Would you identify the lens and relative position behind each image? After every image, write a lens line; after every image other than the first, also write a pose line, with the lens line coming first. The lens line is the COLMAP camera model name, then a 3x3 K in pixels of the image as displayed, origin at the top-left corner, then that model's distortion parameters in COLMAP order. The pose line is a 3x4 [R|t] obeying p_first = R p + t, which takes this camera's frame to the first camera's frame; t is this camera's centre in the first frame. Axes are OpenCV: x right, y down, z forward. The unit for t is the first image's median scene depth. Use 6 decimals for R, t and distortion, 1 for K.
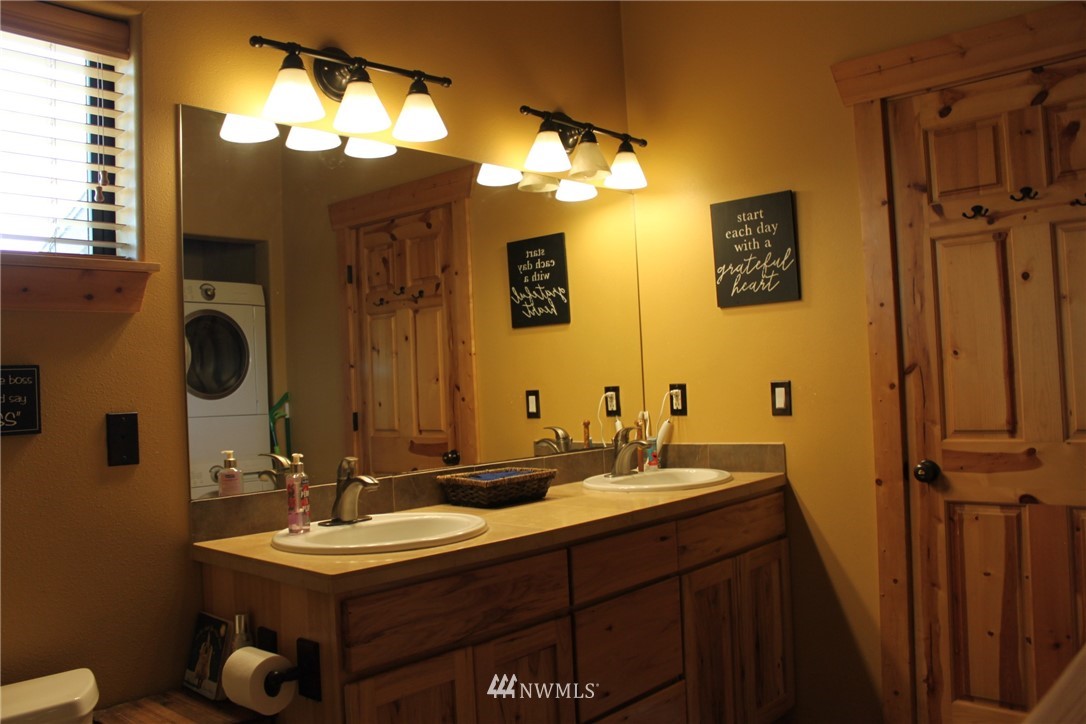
lens RADIAL K [[913.7, 0, 523.8], [0, 913.7, 361.3], [0, 0, 1]] dist [-0.162720, 0.142180]
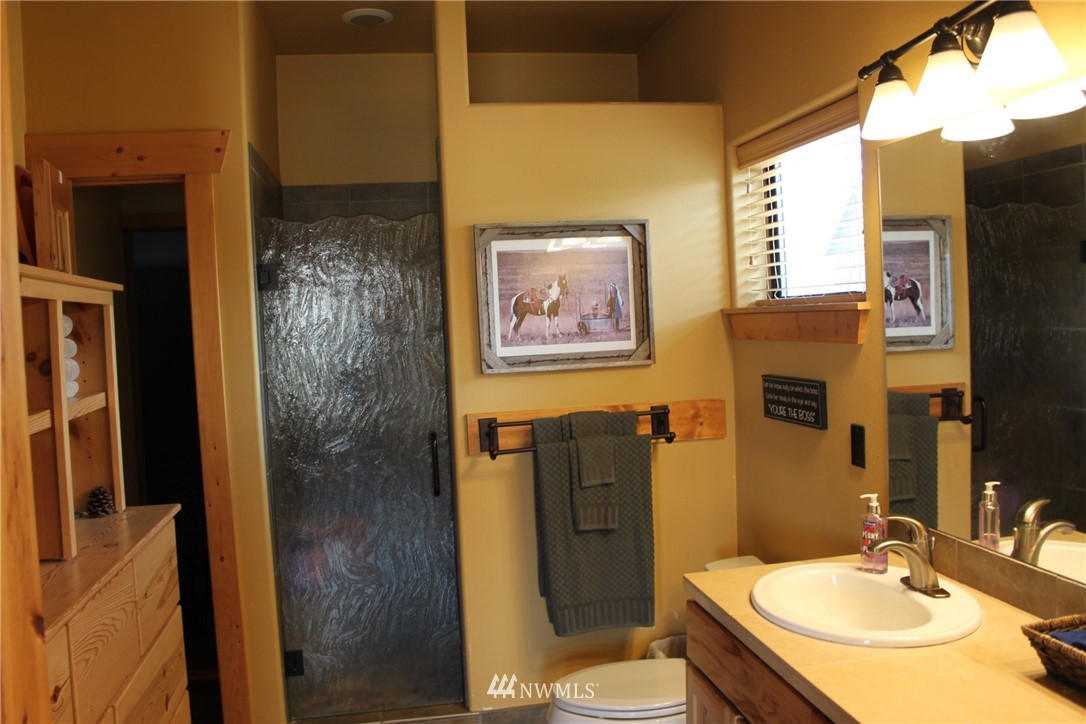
lens RADIAL K [[913.7, 0, 523.8], [0, 913.7, 361.3], [0, 0, 1]] dist [-0.162720, 0.142180]
pose [[-0.605283, 0.112807, -0.787976, 0.845738], [0.091034, 0.993223, 0.072262, -0.172334], [0.790787, -0.027993, -0.611450, 1.489785]]
